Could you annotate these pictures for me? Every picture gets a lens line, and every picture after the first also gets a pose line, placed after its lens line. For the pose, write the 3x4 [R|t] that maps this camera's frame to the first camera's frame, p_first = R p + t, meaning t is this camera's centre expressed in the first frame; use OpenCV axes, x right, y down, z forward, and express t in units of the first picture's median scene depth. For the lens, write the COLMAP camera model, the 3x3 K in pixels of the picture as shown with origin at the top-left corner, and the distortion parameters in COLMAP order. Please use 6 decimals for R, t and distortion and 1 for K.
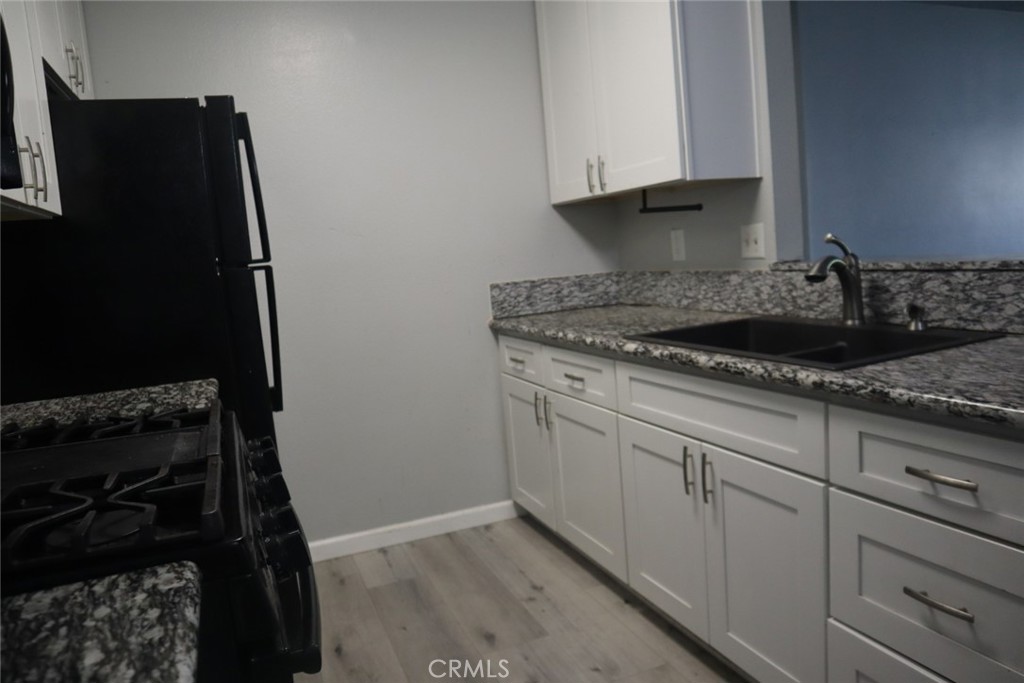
lens RADIAL K [[712.1, 0, 511.4], [0, 712.1, 341.0], [0, 0, 1]] dist [-0.103443, 0.059164]
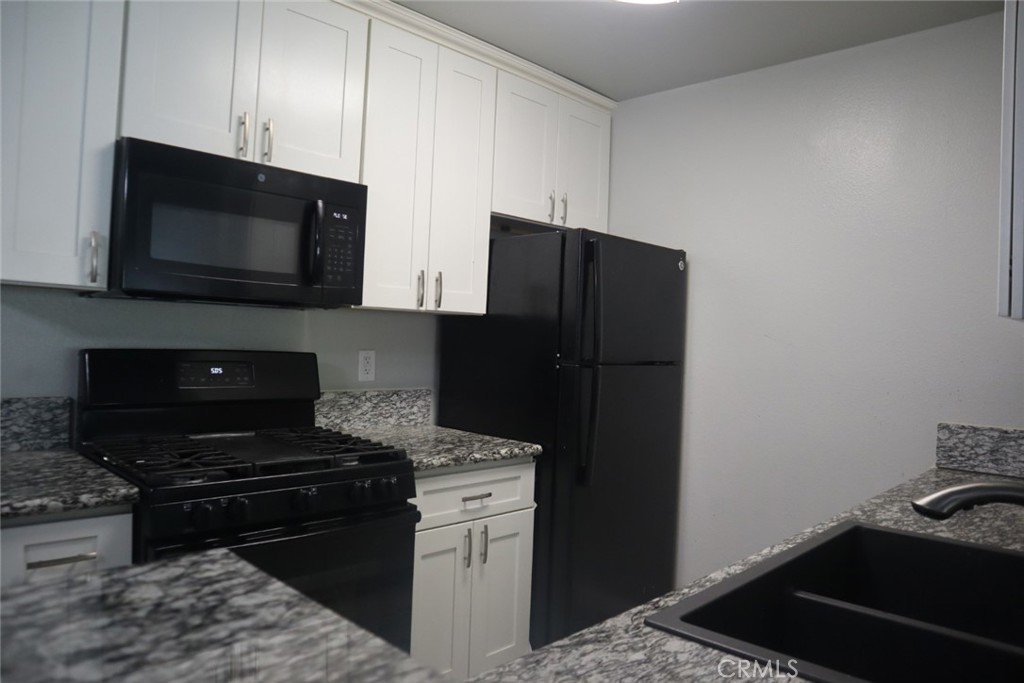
lens RADIAL K [[712.1, 0, 508.5], [0, 712.1, 337.3], [0, 0, 1]] dist [-0.103443, 0.059164]
pose [[0.396339, 0.096255, -0.913045, 0.602328], [-0.183892, 0.982659, 0.023769, -0.132698], [0.899499, 0.158481, 0.407167, 0.309849]]
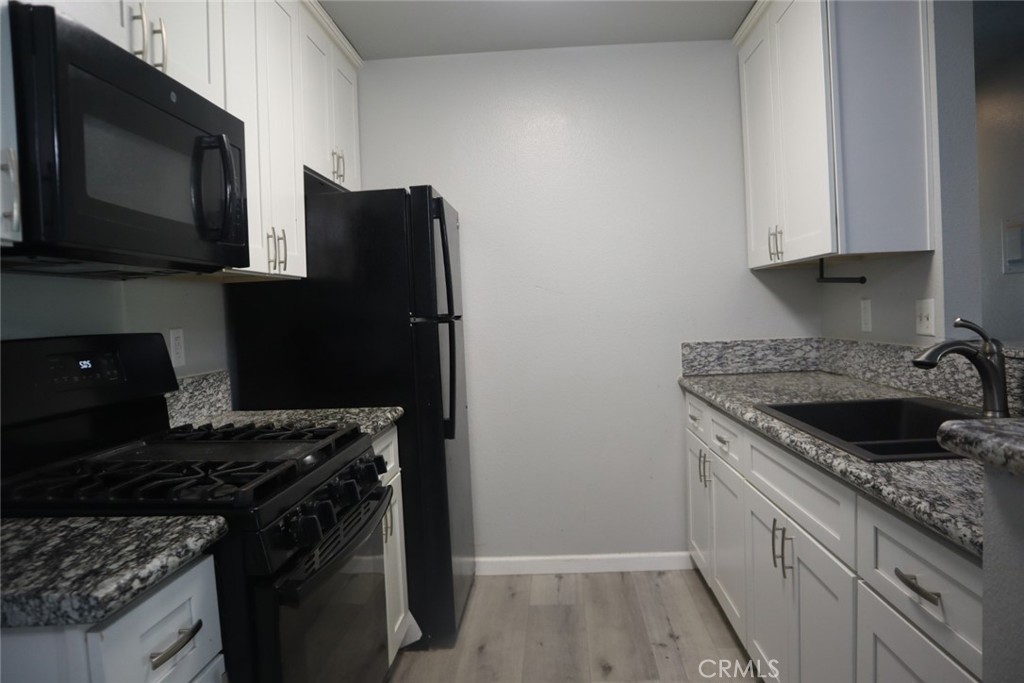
lens RADIAL K [[712.1, 0, 511.5], [0, 712.1, 342.5], [0, 0, 1]] dist [-0.103443, 0.059164]
pose [[0.901727, 0.062906, -0.427705, 0.245294], [-0.085954, 0.995692, -0.034771, -0.028648], [0.423676, 0.068117, 0.903249, -0.070355]]
